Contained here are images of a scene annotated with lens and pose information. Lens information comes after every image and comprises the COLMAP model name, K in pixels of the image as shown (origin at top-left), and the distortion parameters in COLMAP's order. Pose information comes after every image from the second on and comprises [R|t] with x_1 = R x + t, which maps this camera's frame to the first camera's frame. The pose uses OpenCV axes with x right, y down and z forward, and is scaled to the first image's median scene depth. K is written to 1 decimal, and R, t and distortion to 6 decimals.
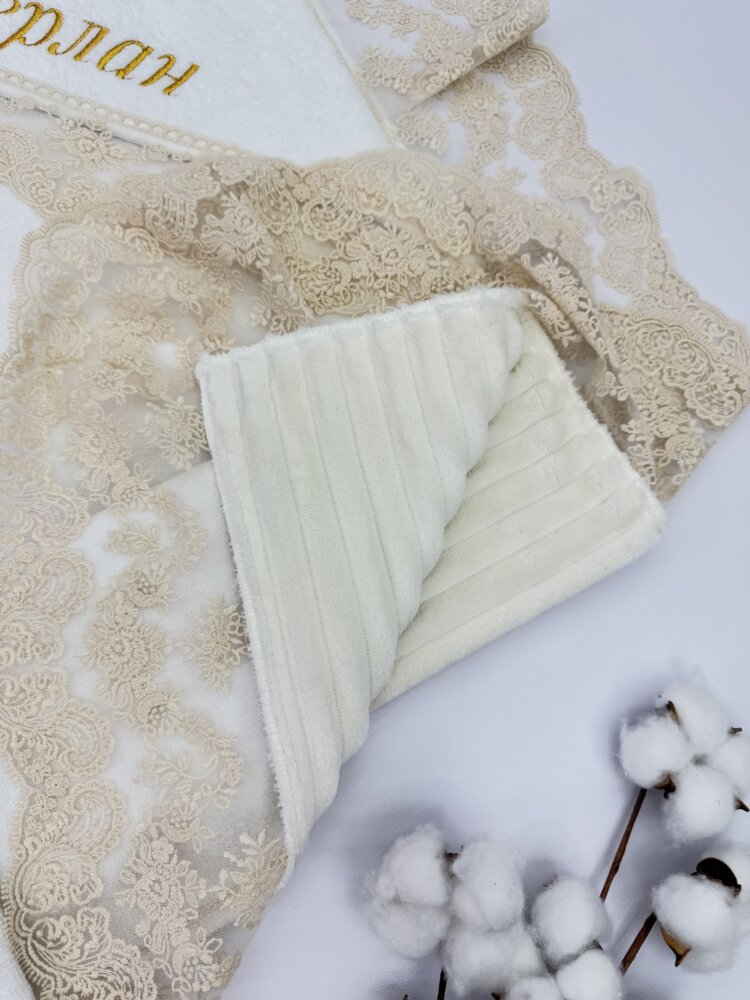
lens RADIAL K [[786.8, 0, 375.0], [0, 786.8, 500.0], [0, 0, 1]] dist [0.008818, -0.049929]
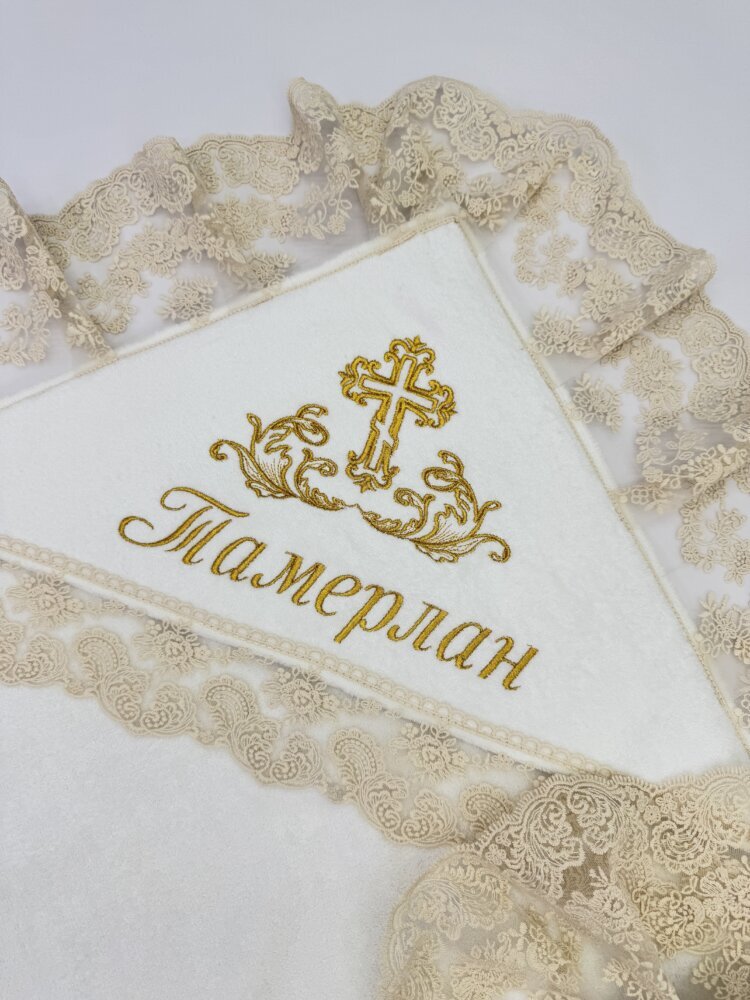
lens RADIAL K [[786.8, 0, 375.0], [0, 786.8, 500.0], [0, 0, 1]] dist [0.008818, -0.049929]
pose [[0.991422, 0.040951, -0.124116, -0.333913], [-0.045316, 0.998442, -0.032555, -0.749740], [0.122589, 0.037901, 0.991734, 0.002116]]
